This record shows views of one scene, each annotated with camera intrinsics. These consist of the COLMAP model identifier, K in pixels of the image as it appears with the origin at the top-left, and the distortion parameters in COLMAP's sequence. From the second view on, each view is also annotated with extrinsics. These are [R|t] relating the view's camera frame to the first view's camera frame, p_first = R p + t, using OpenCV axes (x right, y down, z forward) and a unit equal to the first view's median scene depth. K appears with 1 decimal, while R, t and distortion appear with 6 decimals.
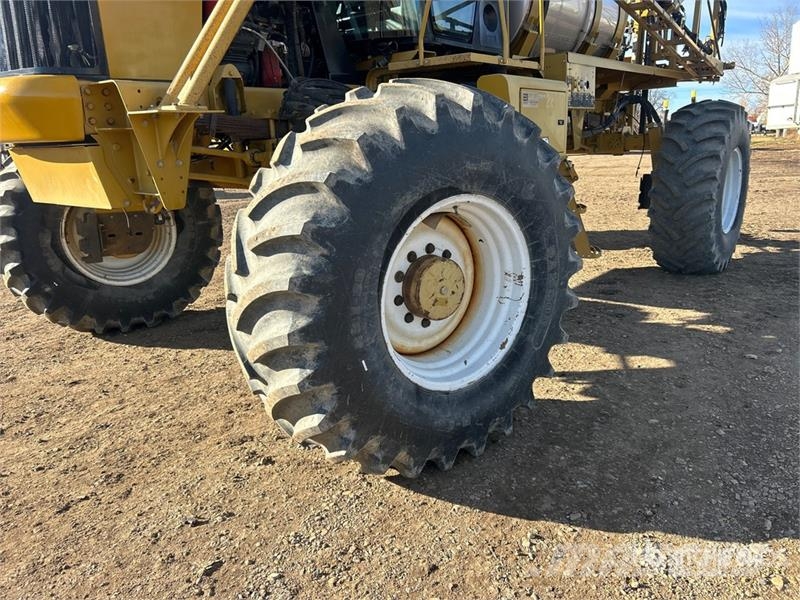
lens RADIAL K [[601.0, 0, 401.1], [0, 601.0, 304.7], [0, 0, 1]] dist [0.052463, -0.051628]
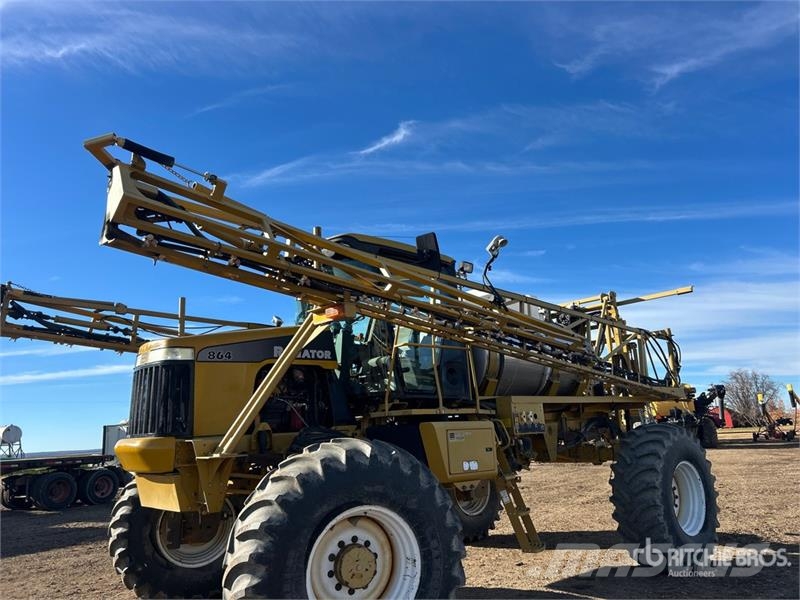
lens RADIAL K [[601.0, 0, 401.1], [0, 601.0, 304.7], [0, 0, 1]] dist [0.052463, -0.051628]
pose [[0.984494, -0.046139, -0.169243, 0.474424], [-0.035777, 0.891699, -0.451213, 0.073262], [0.171732, 0.450272, 0.876221, -0.681707]]
